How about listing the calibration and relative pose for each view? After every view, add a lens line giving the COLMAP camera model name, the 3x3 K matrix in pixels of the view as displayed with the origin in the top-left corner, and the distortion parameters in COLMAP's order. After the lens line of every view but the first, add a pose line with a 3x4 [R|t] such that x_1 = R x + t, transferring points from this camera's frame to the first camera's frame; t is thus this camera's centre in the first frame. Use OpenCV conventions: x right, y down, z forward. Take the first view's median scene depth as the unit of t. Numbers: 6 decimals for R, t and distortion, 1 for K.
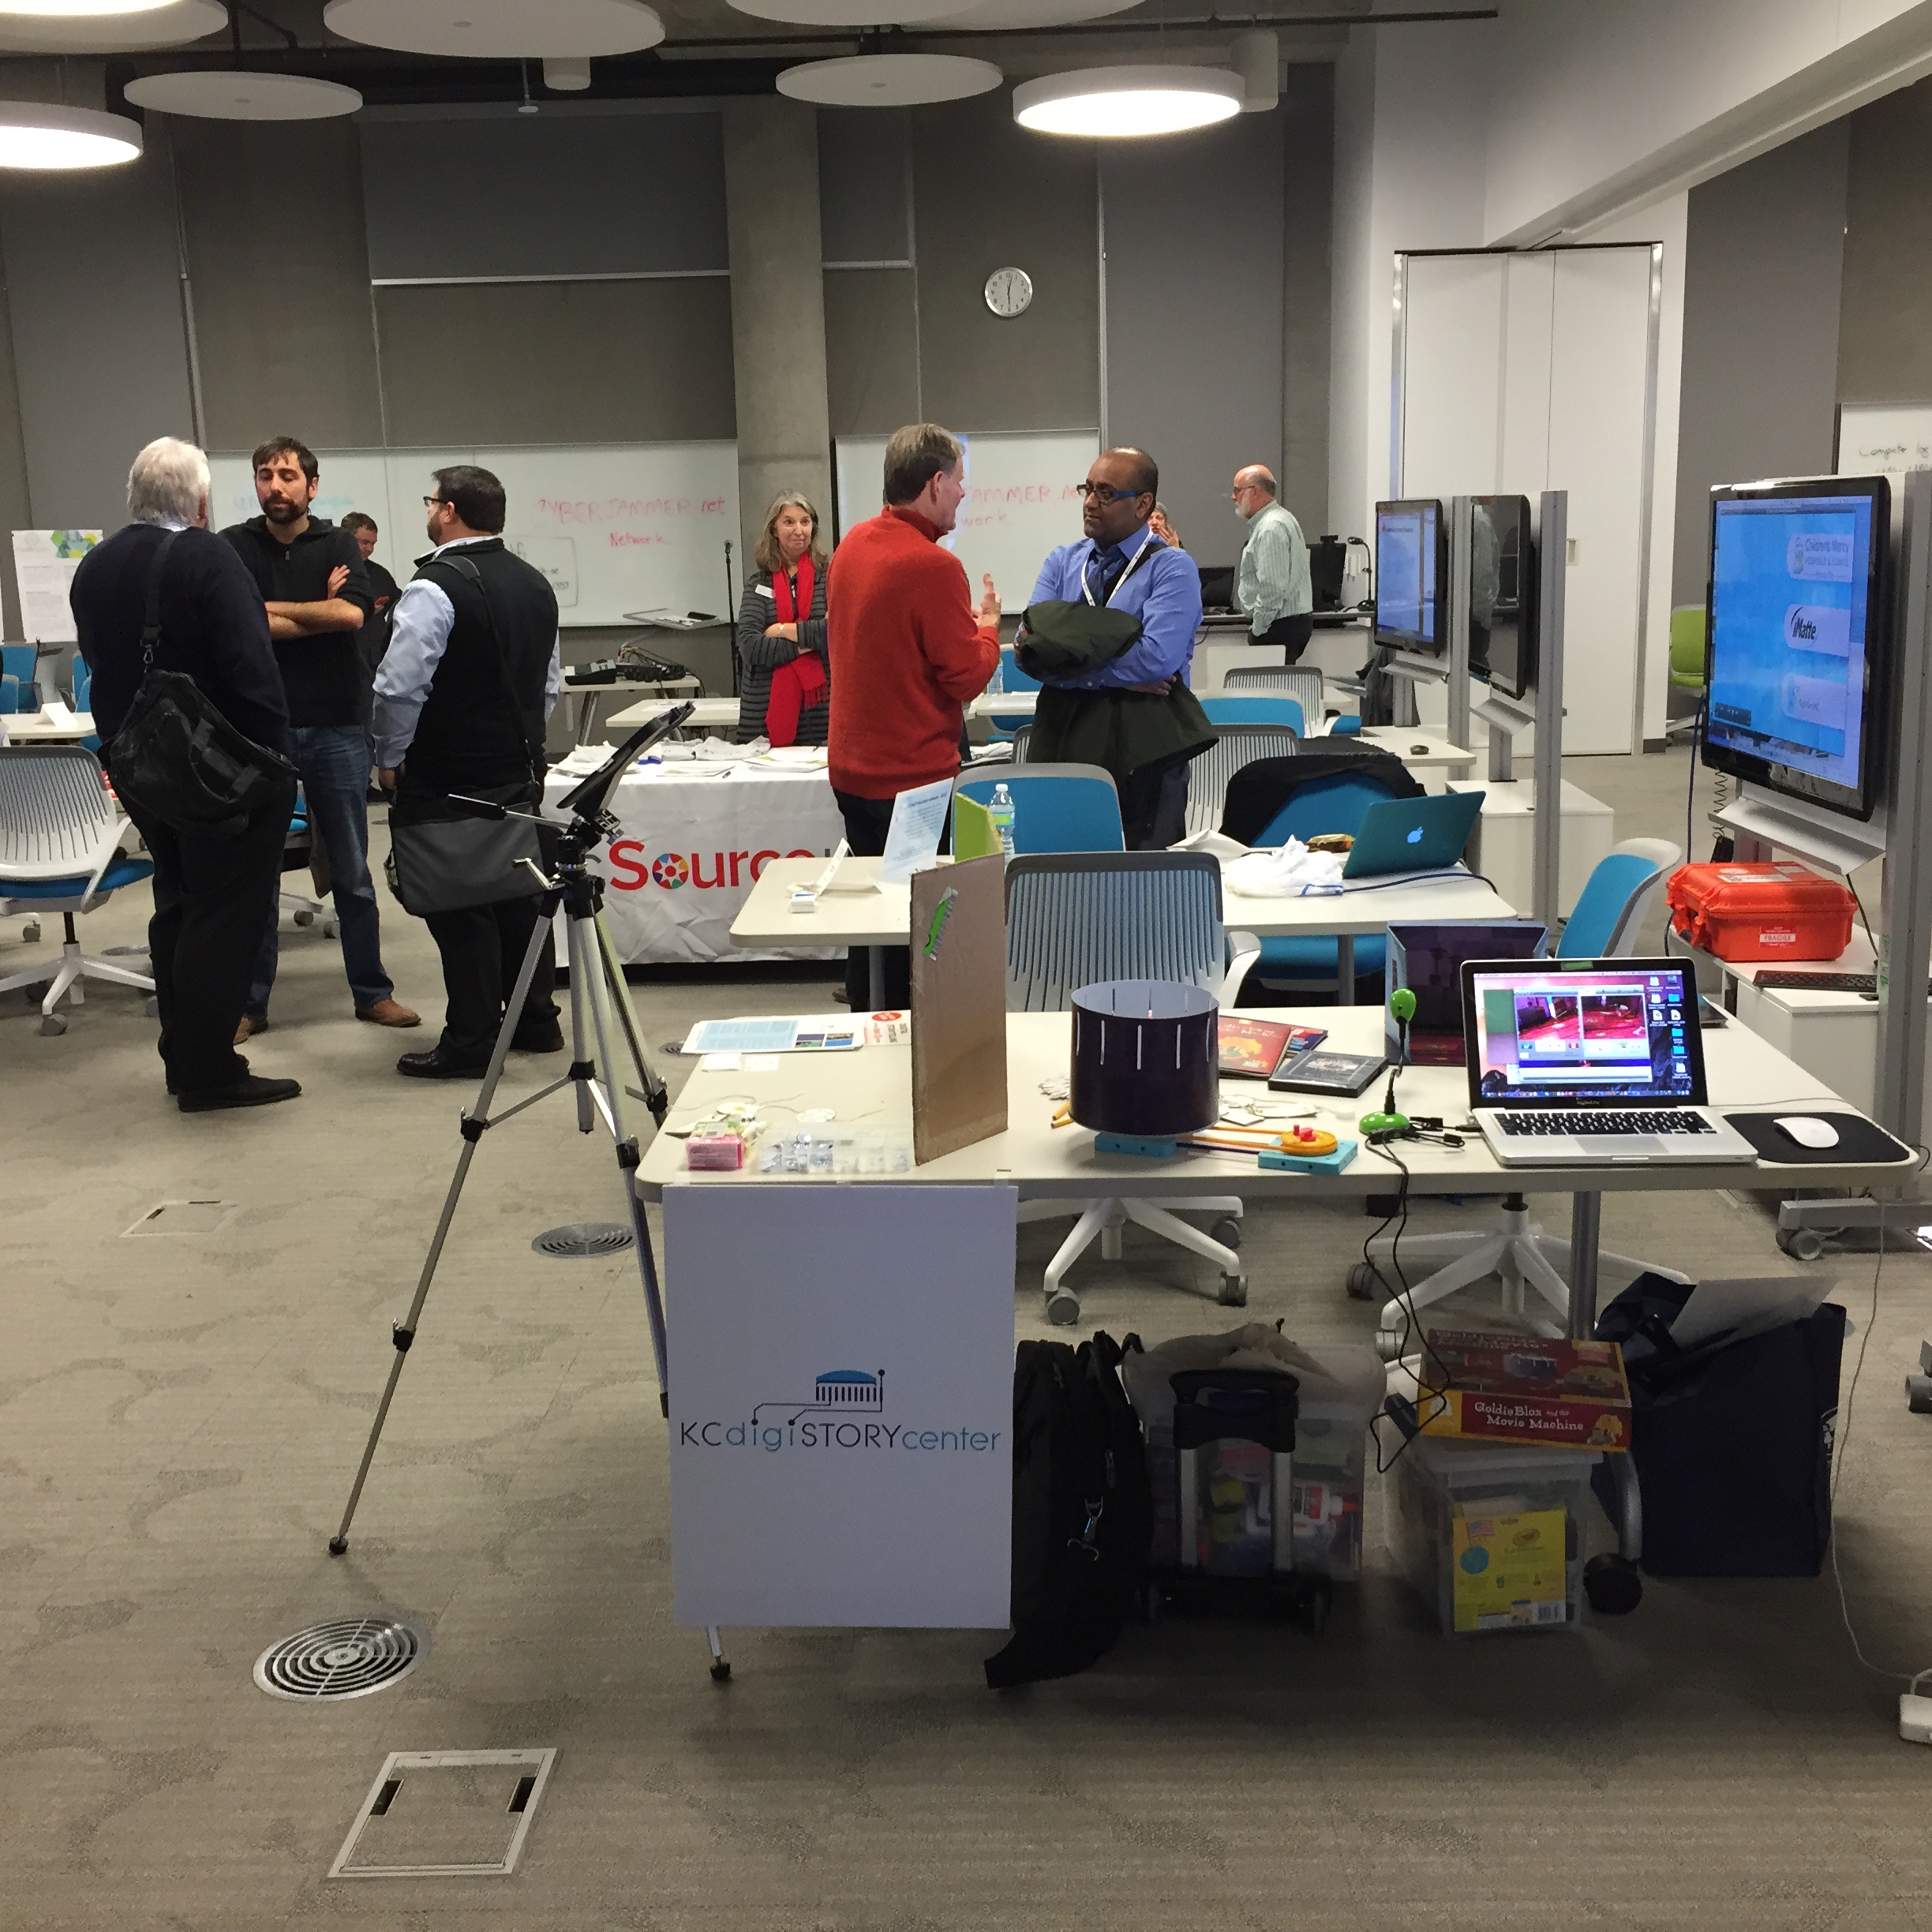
lens RADIAL K [[2214.5, 0, 985.5], [0, 2214.5, 893.3], [0, 0, 1]] dist [0.101506, -0.146132]
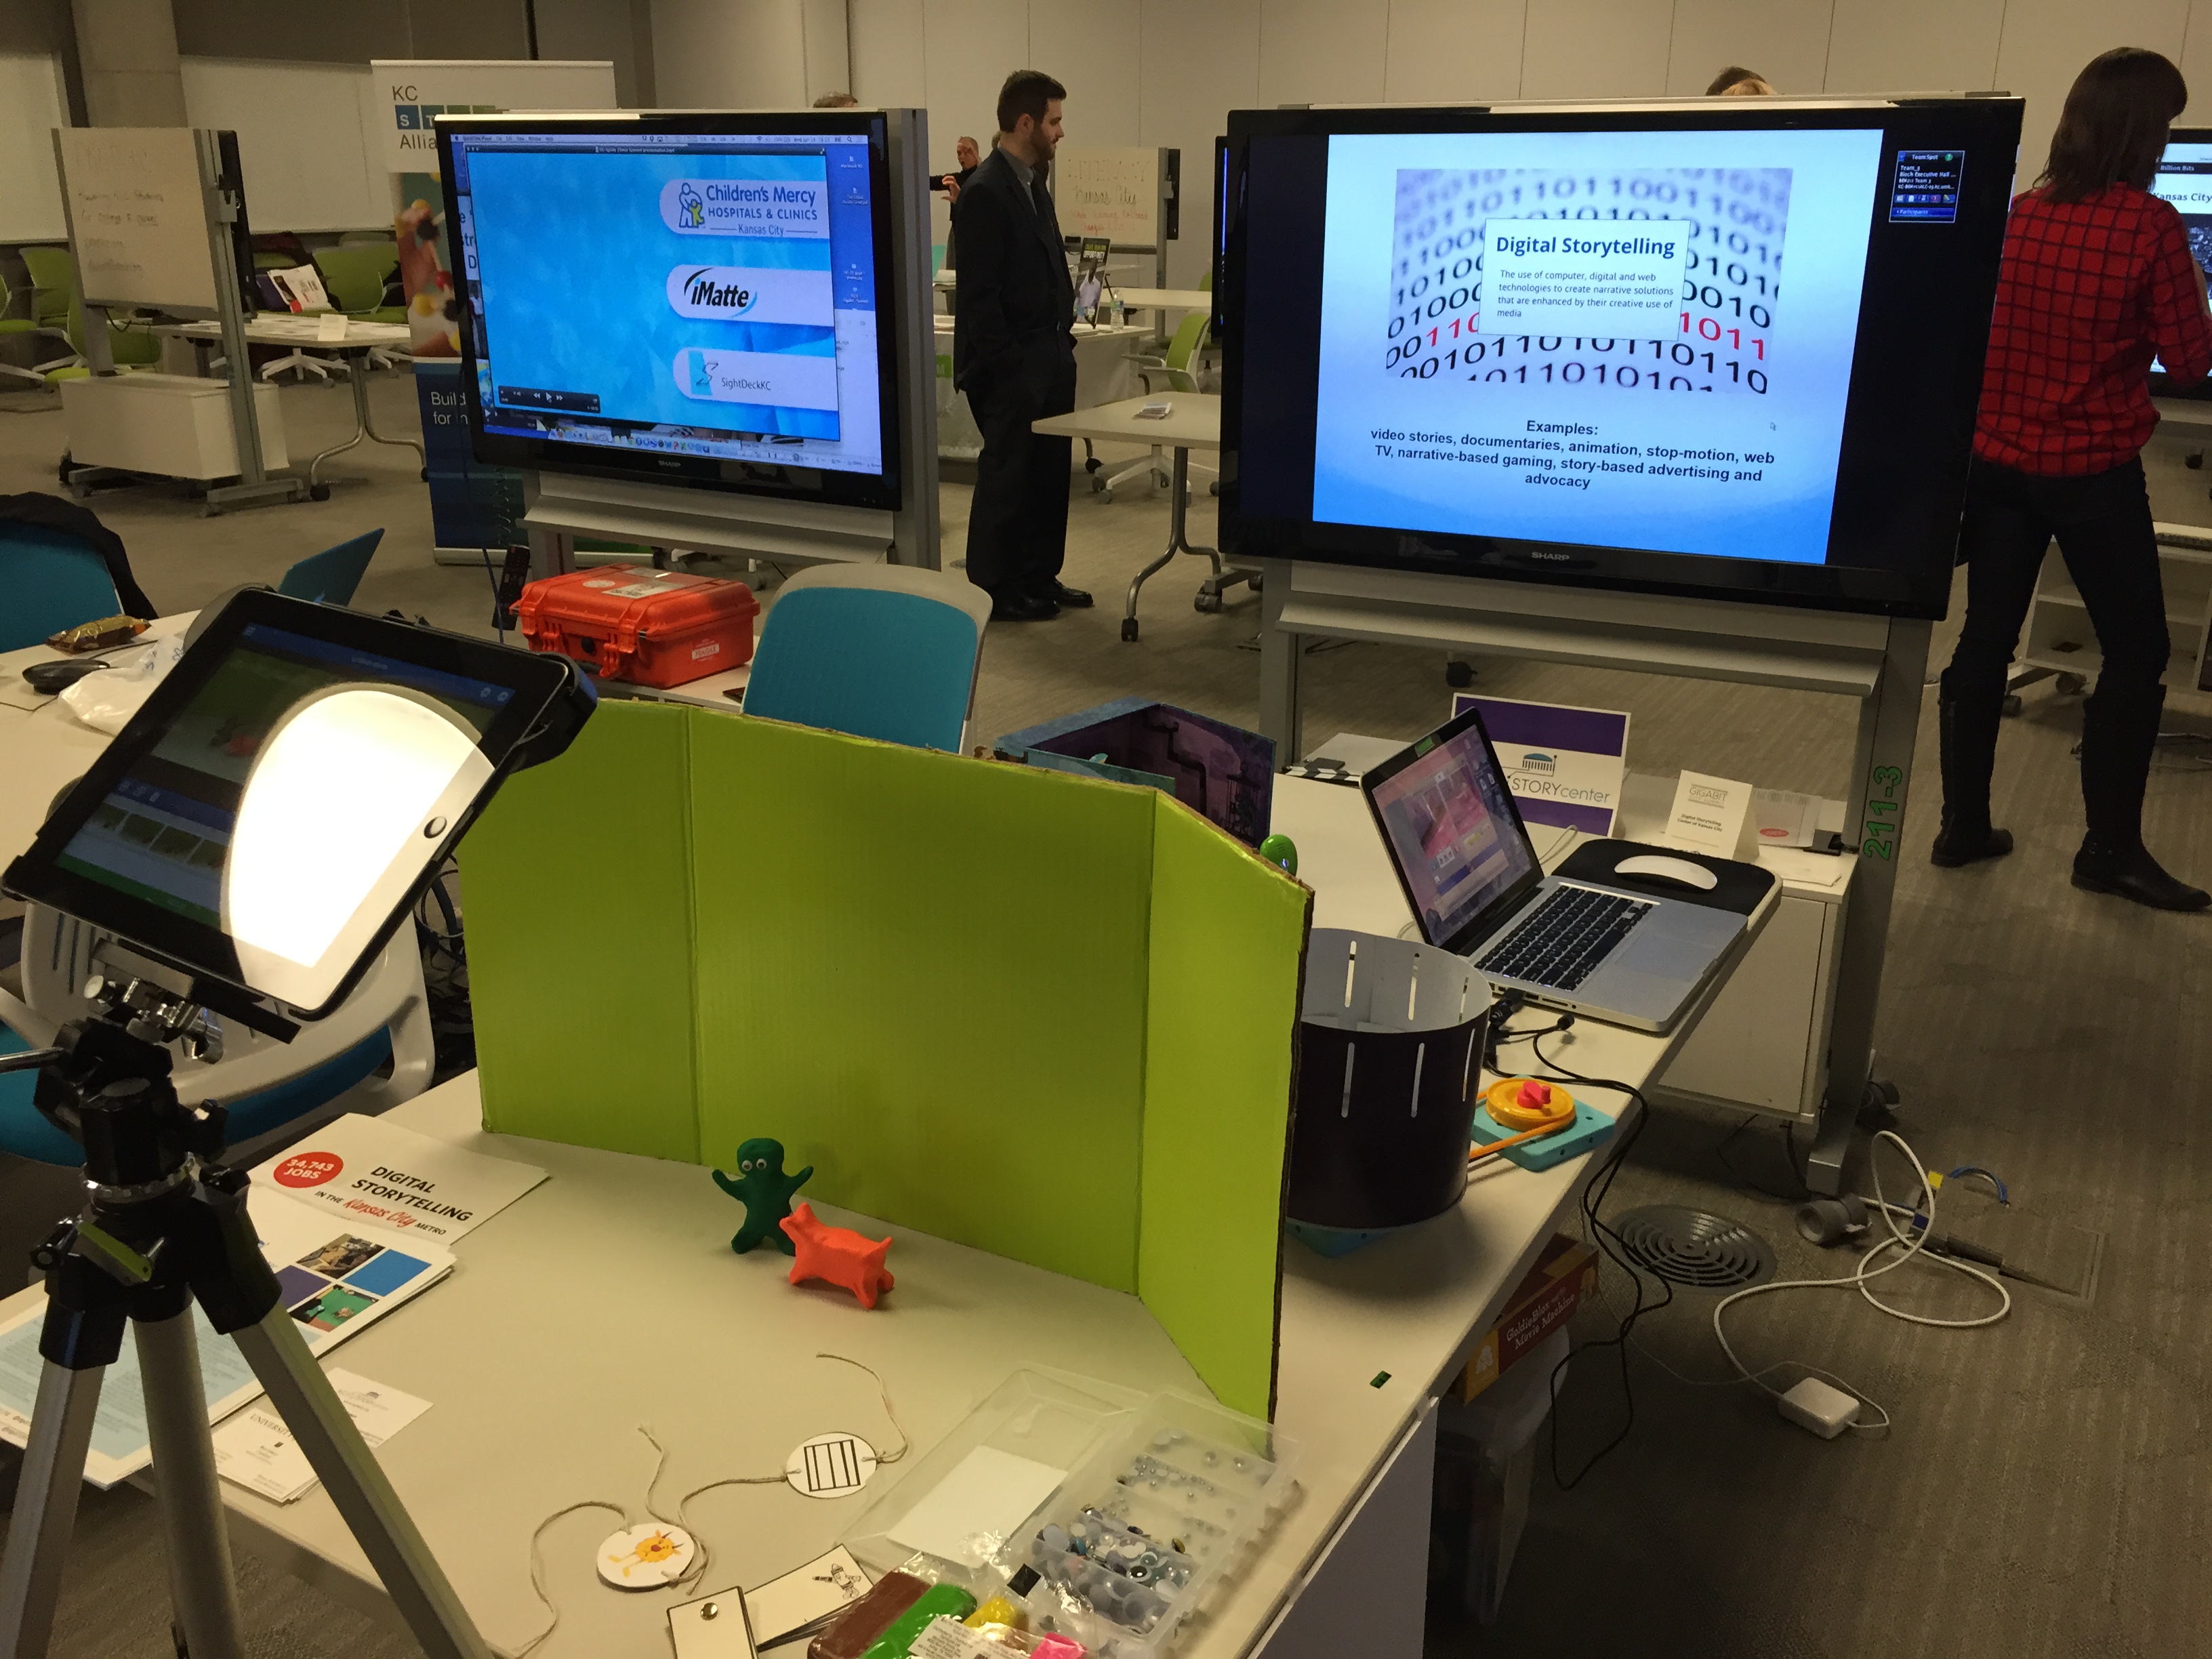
lens RADIAL K [[1910.9, 0, 1112.8], [0, 1910.9, 766.1], [0, 0, 1]] dist [0.109677, -0.173808]
pose [[0.486253, -0.242795, 0.839410, -0.242338], [0.130805, 0.970024, 0.204802, -0.078454], [-0.863972, 0.010213, 0.503436, 0.525580]]
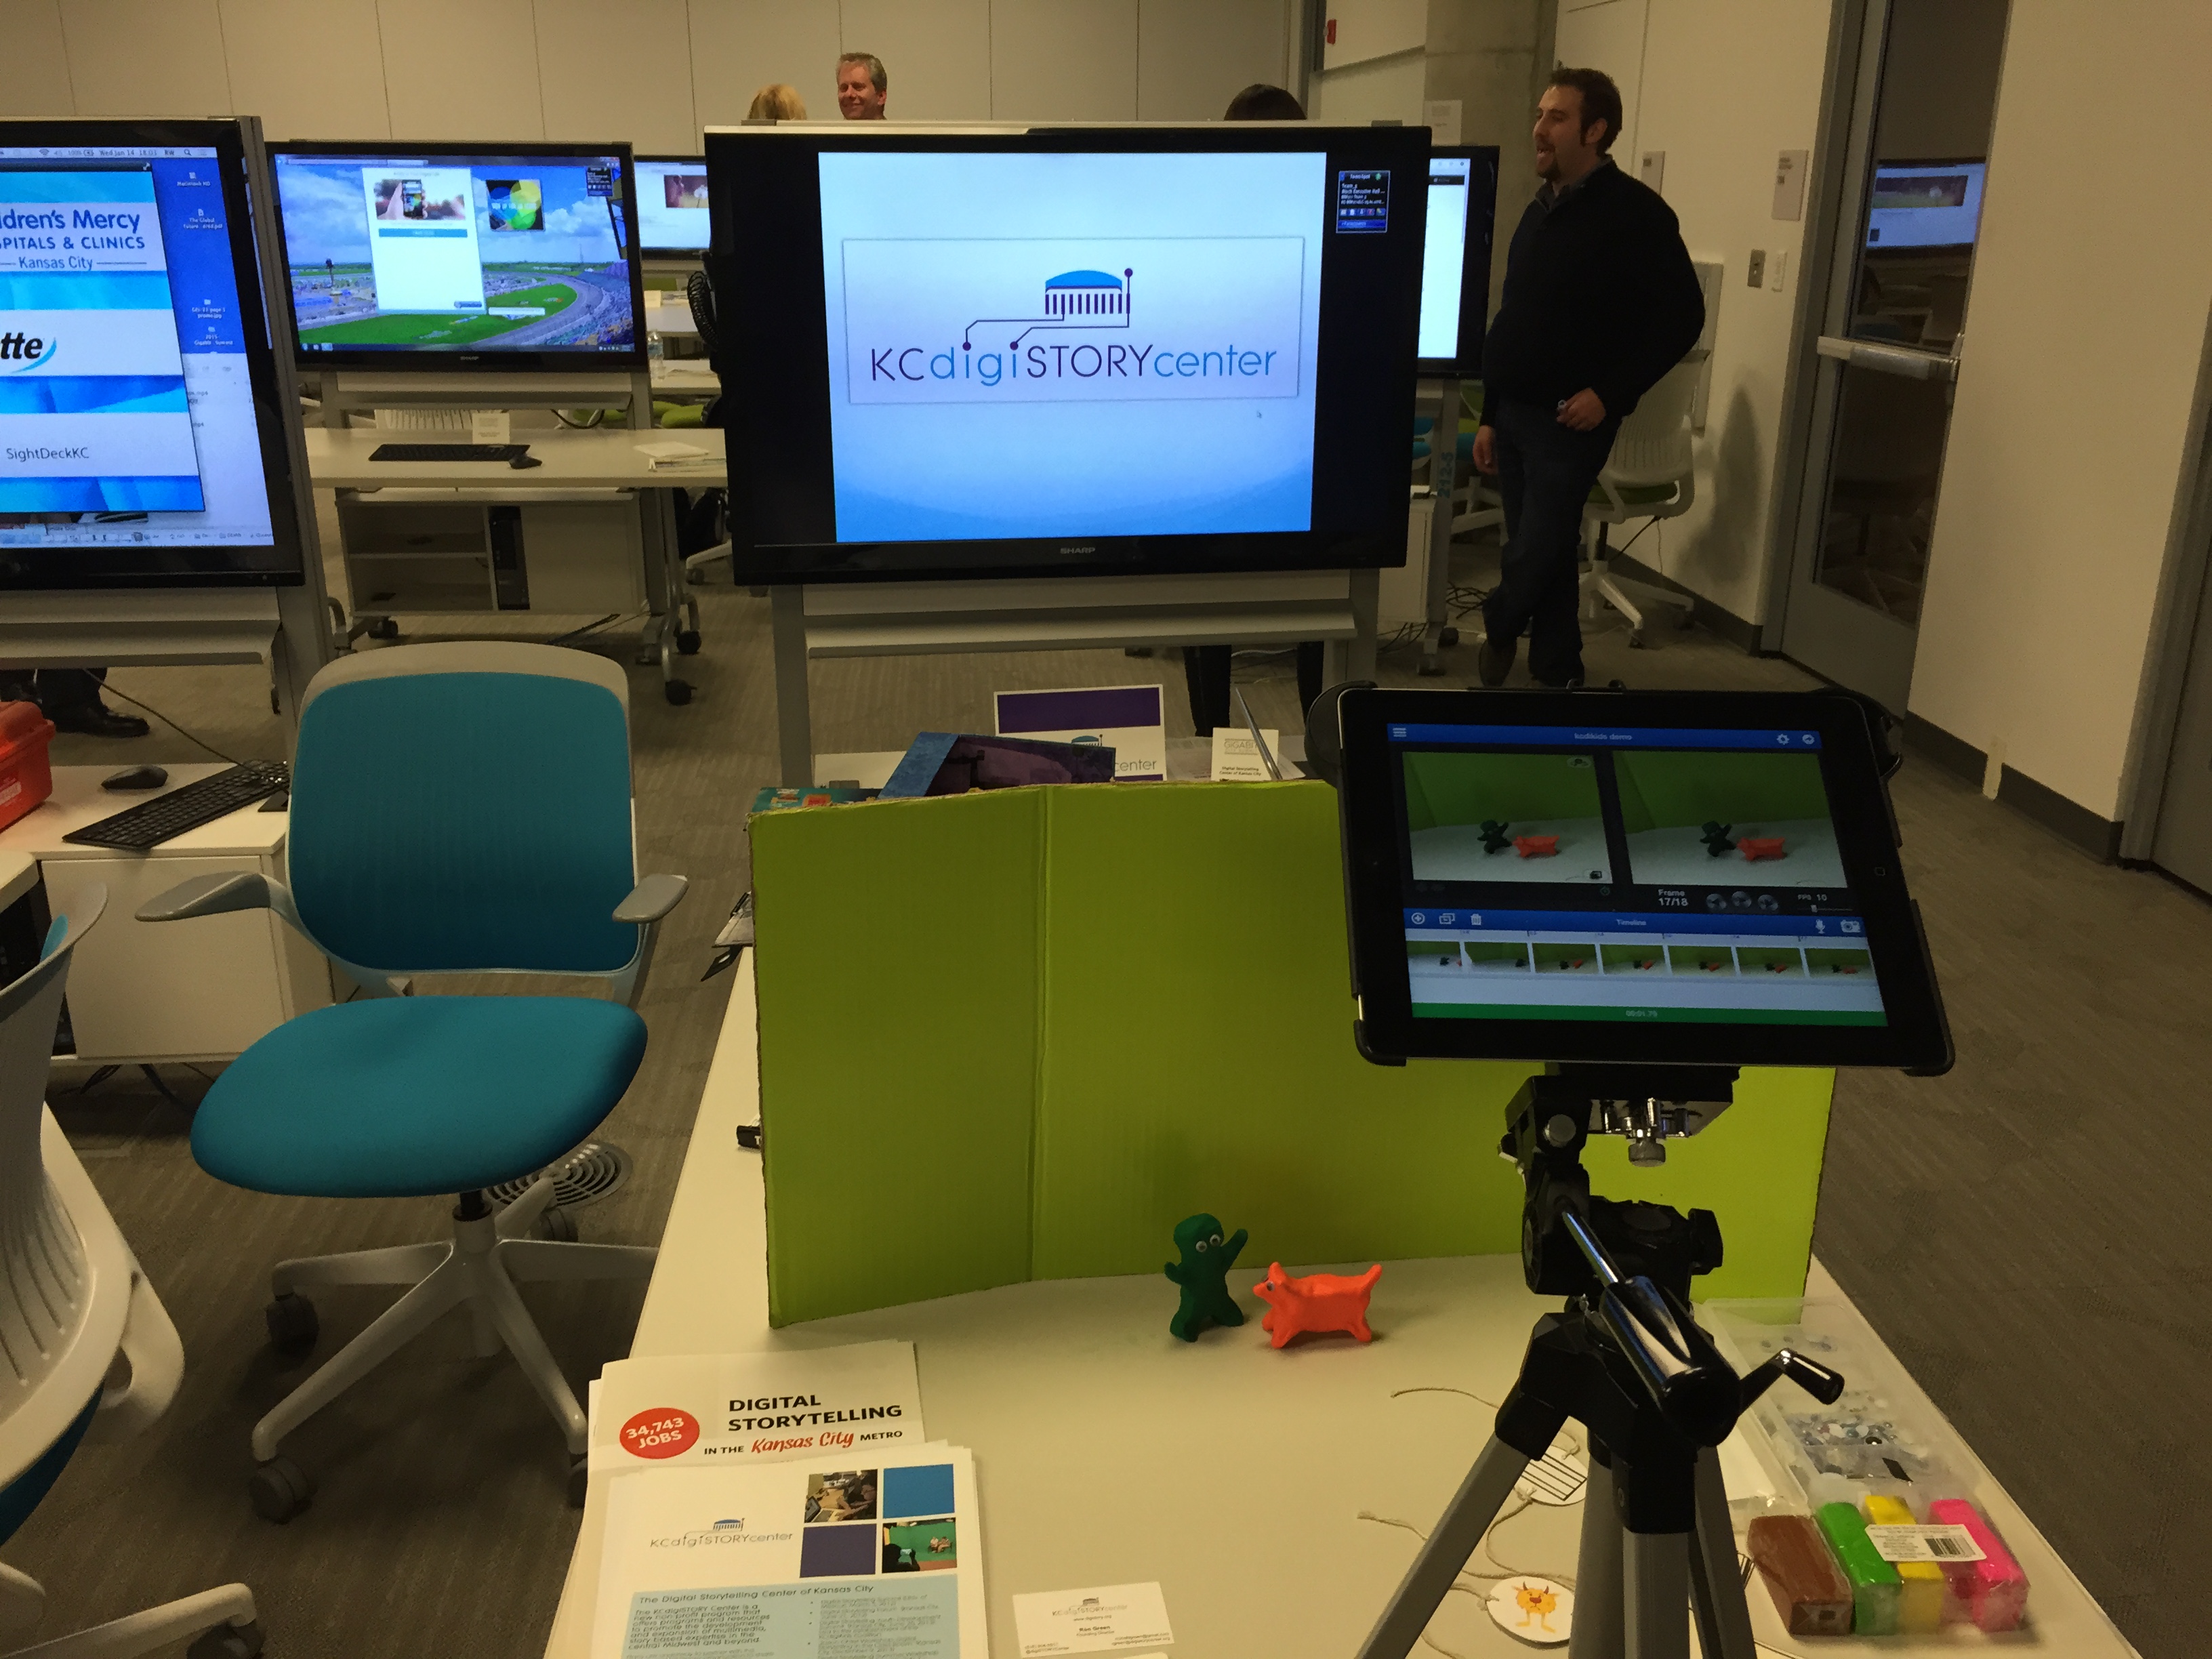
lens RADIAL K [[1885.9, 0, 1139.5], [0, 1885.9, 784.5], [0, 0, 1]] dist [0.096308, -0.129493]
pose [[-0.100718, -0.289088, 0.951989, -0.283962], [0.165418, 0.938671, 0.302545, -0.117900], [-0.981067, 0.187947, -0.046720, 0.747932]]
